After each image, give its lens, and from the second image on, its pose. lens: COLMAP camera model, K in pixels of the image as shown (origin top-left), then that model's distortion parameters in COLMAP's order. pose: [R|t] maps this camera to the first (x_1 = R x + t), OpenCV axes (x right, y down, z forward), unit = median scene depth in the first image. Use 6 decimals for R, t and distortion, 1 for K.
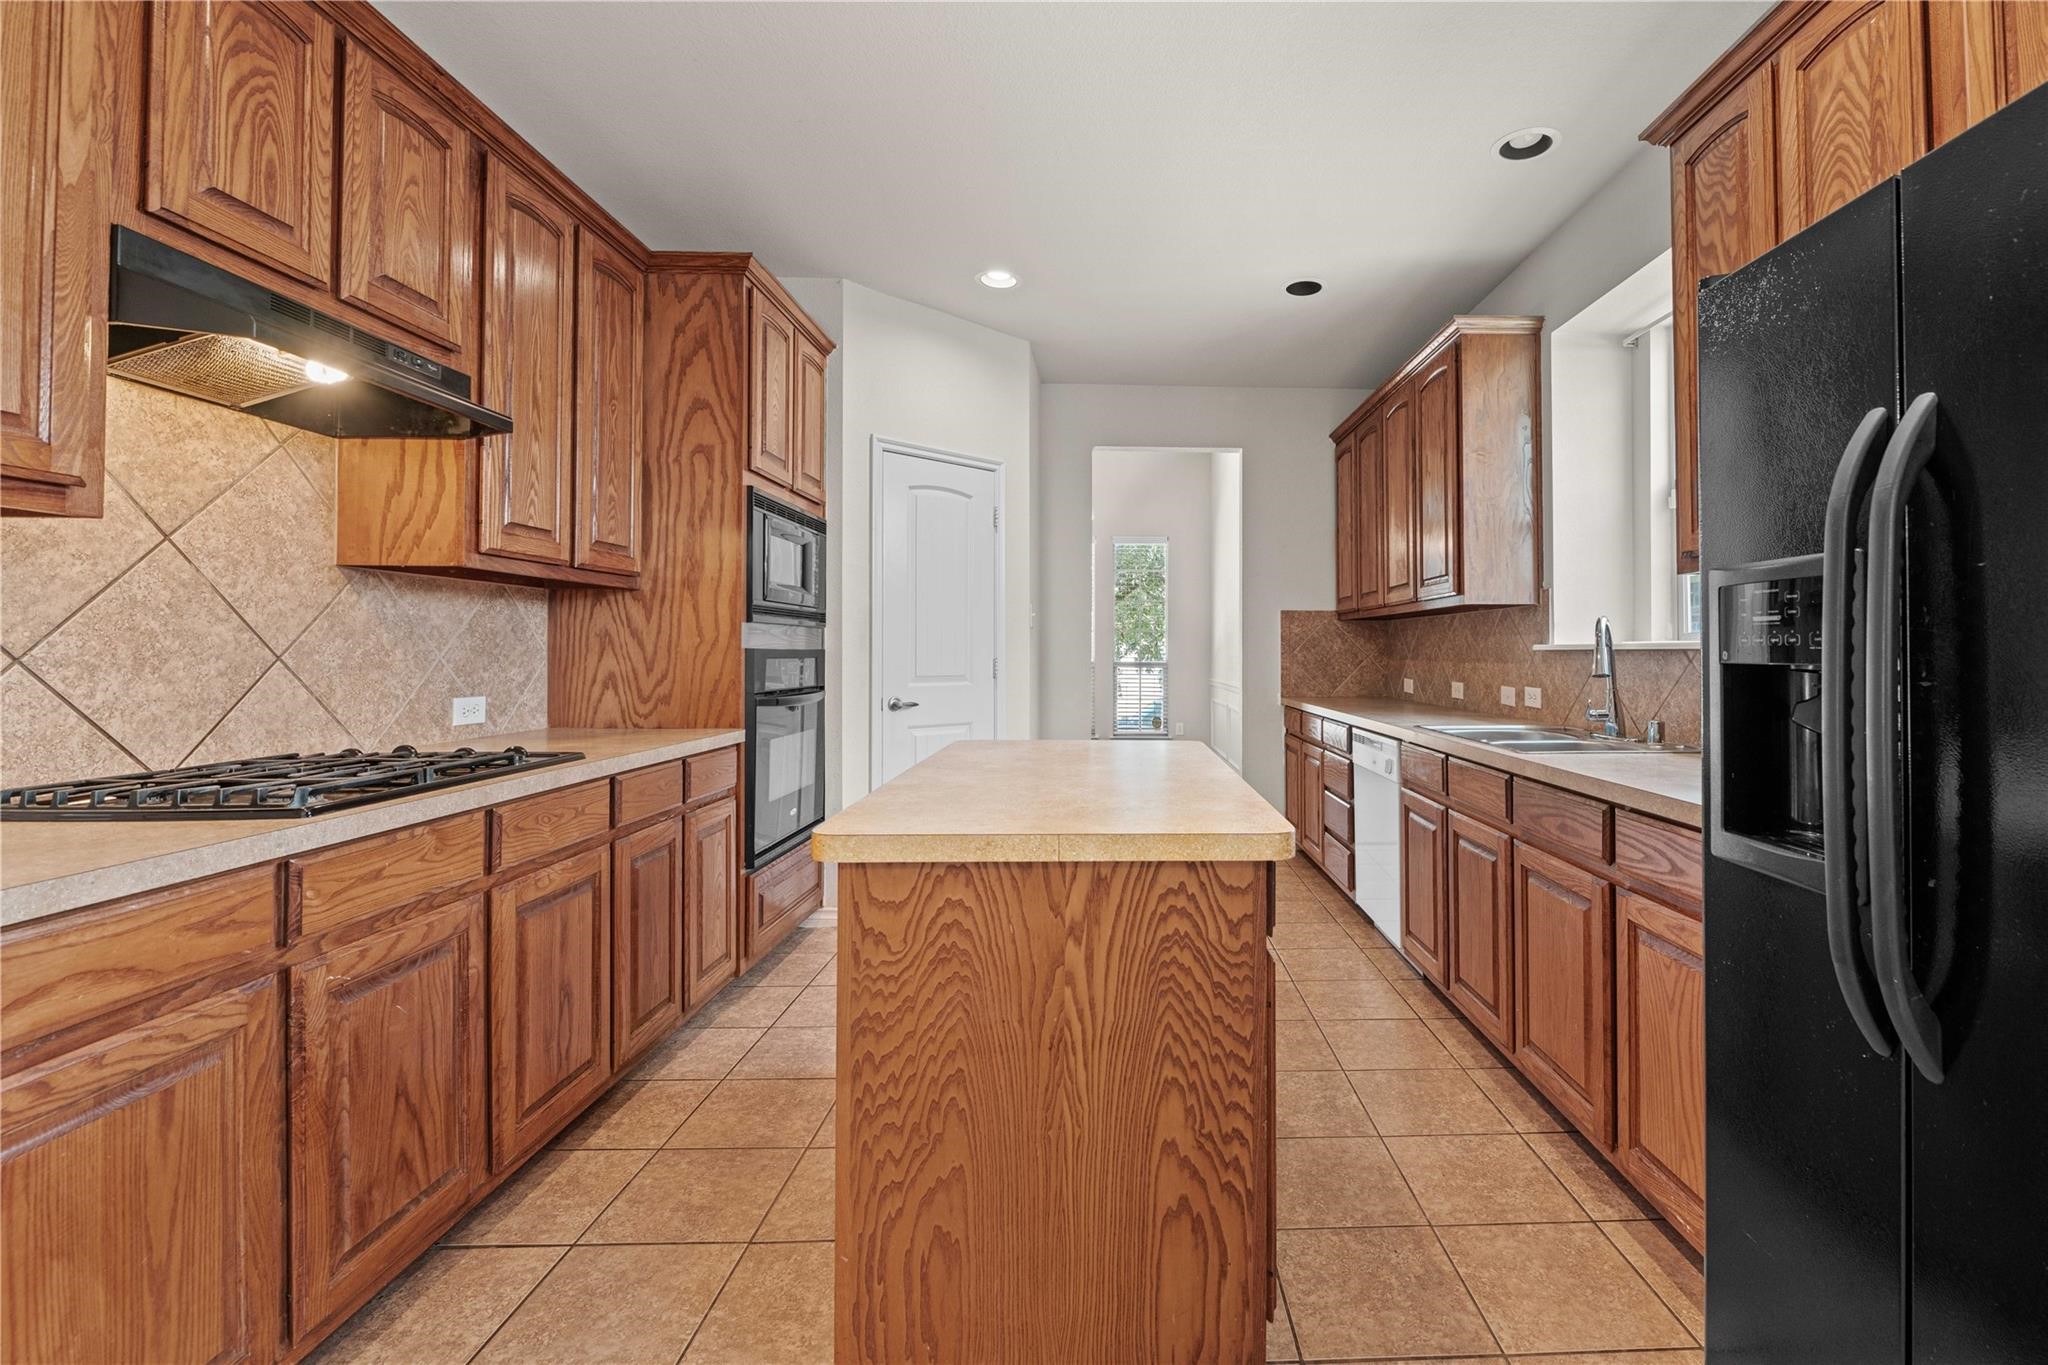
lens RADIAL K [[881.3, 0, 1142.4], [0, 881.3, 638.6], [0, 0, 1]] dist [-0.006544, -0.000293]
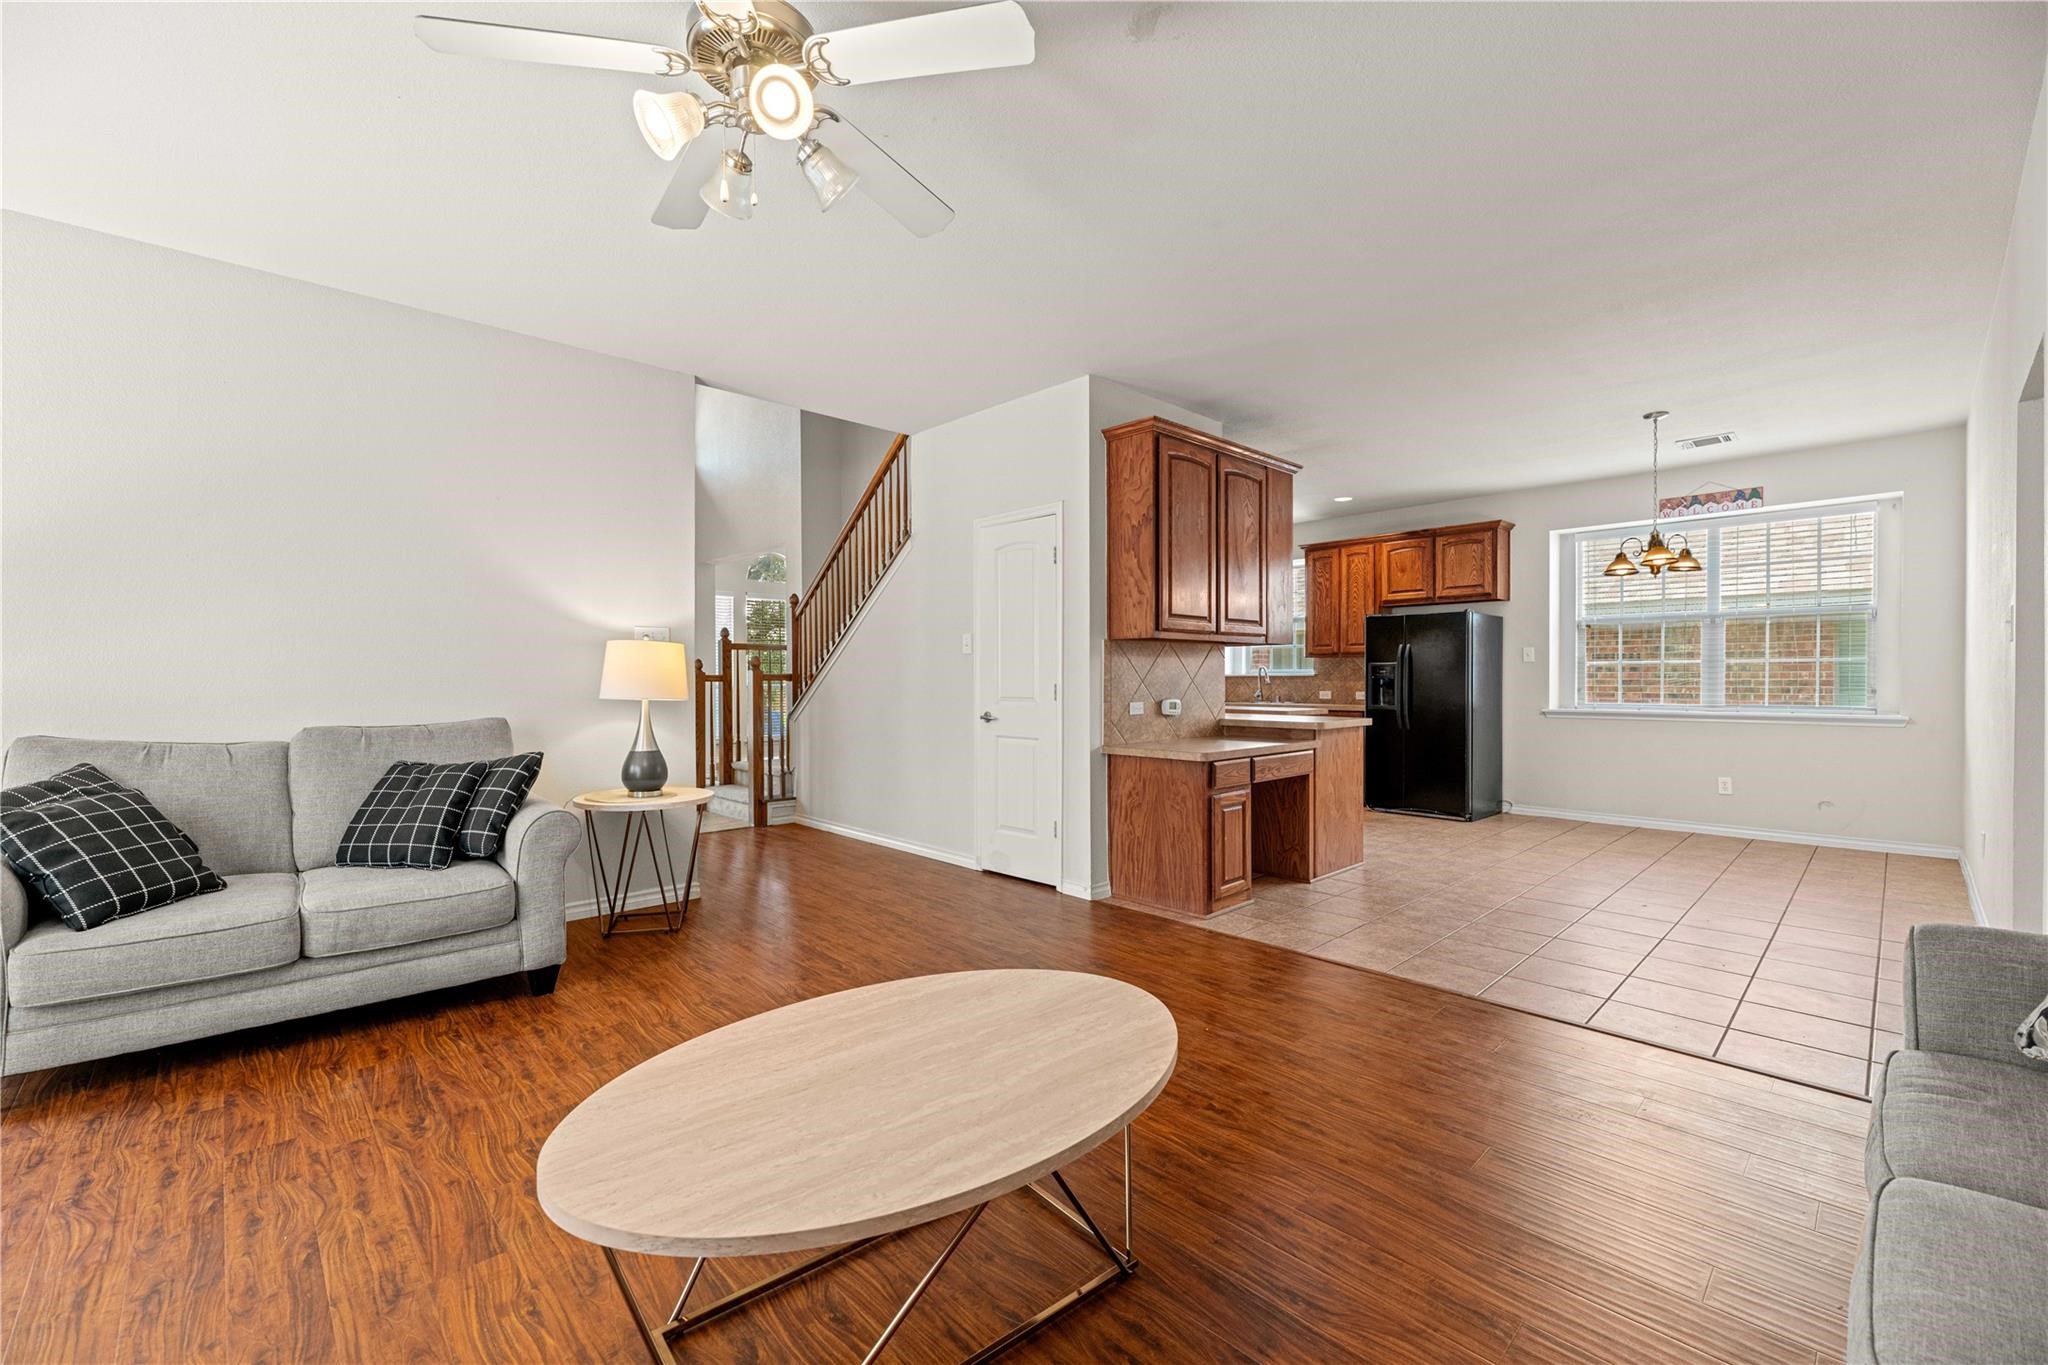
lens RADIAL K [[840.9, 0, 1015.4], [0, 840.9, 684.4], [0, 0, 1]] dist [-0.002977, -0.001789]
pose [[0.757625, -0.007932, 0.652642, -3.692862], [-0.007017, 0.999769, 0.020297, -0.025611], [-0.652652, -0.019957, 0.757395, -1.338686]]
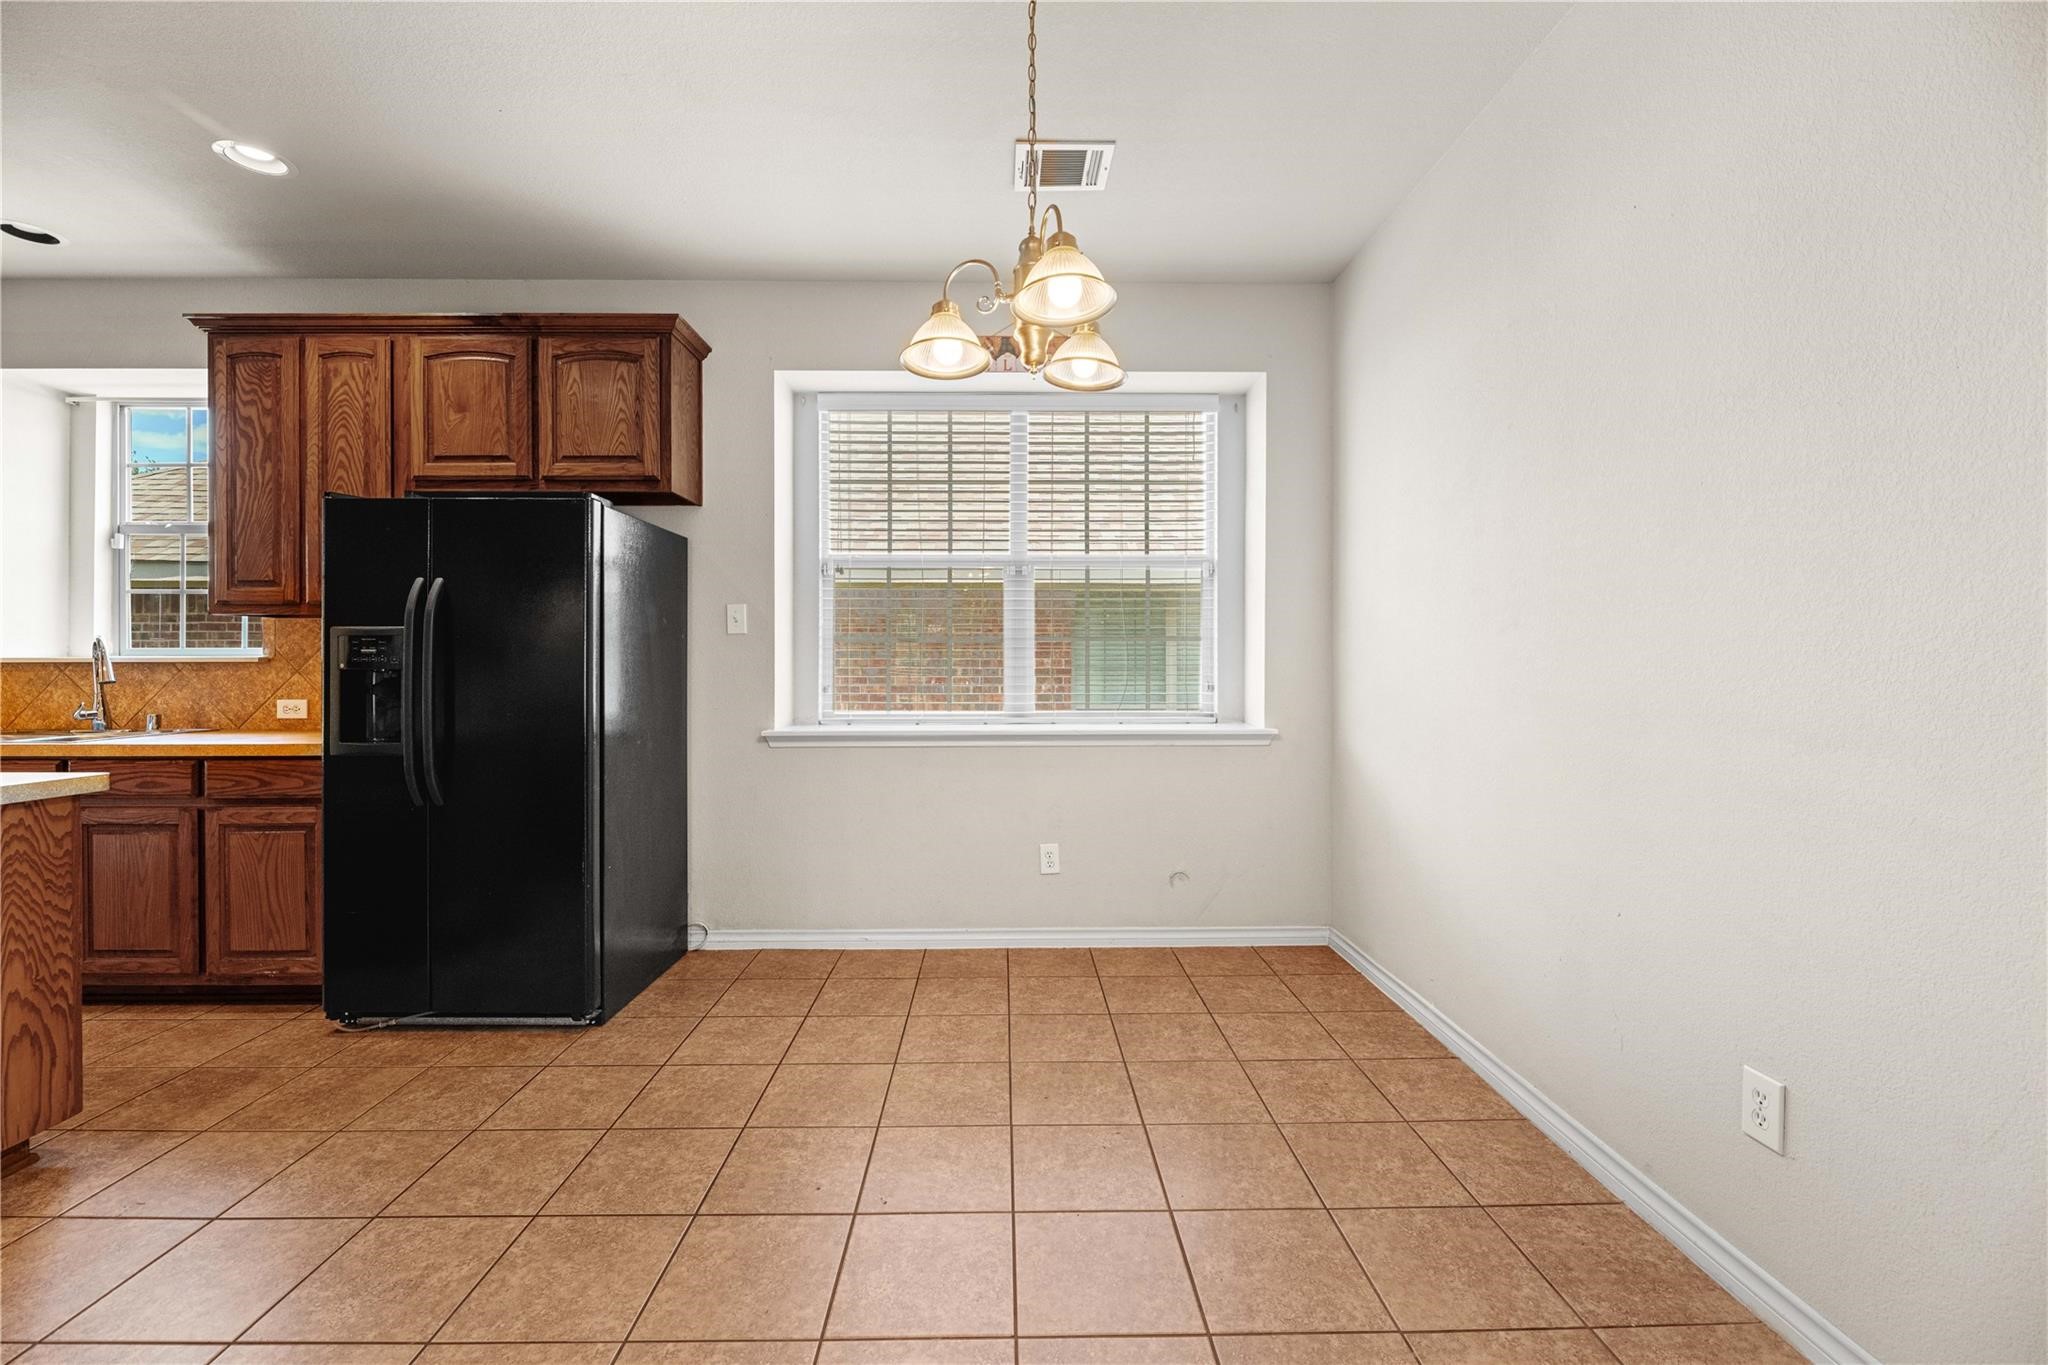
lens RADIAL K [[840.9, 0, 1024.0], [0, 840.9, 667.1], [0, 0, 1]] dist [-0.002977, -0.001789]
pose [[0.019383, -0.004330, 0.999803, -1.043667], [-0.015112, 0.999875, 0.004623, -0.011108], [-0.999698, -0.015198, 0.019315, -0.571509]]
